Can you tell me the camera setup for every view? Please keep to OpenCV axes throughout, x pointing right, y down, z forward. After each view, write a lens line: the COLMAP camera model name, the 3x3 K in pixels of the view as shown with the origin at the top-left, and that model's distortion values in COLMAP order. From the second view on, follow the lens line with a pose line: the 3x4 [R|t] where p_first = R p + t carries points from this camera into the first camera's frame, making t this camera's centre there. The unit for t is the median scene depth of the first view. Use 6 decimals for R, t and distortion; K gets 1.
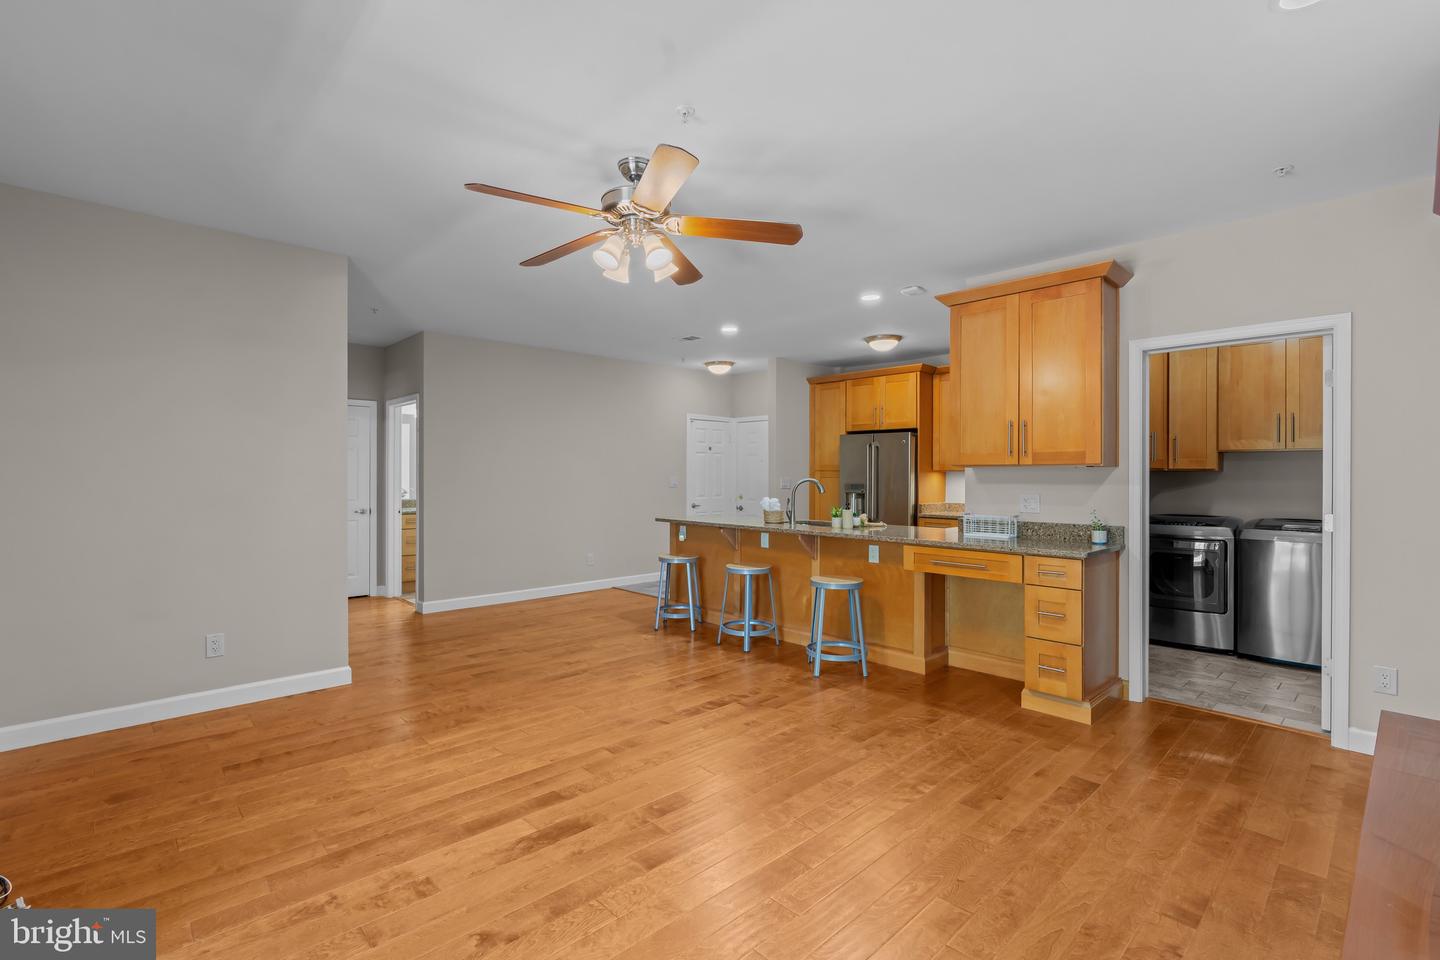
lens RADIAL K [[664.9, 0, 712.0], [0, 664.9, 470.4], [0, 0, 1]] dist [-0.012117, 0.006538]
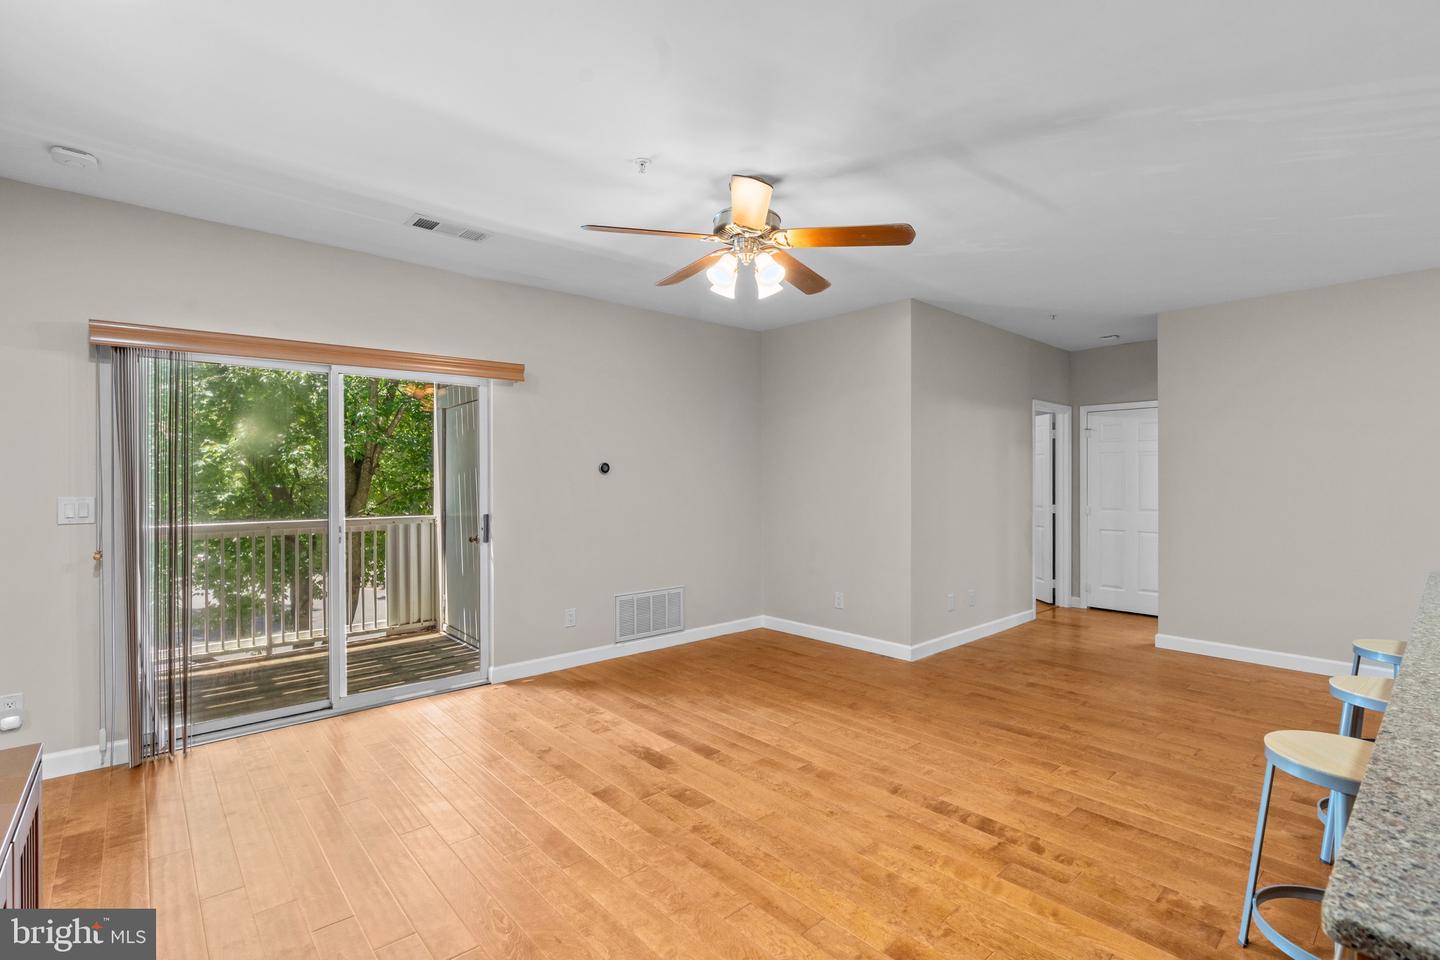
lens RADIAL K [[664.9, 0, 719.4], [0, 664.9, 481.6], [0, 0, 1]] dist [-0.012117, 0.006538]
pose [[-0.031132, 0.002507, -0.999512, 0.890987], [0.008435, 0.999962, 0.002245, -0.004021], [0.999480, -0.008361, -0.031152, 0.971256]]
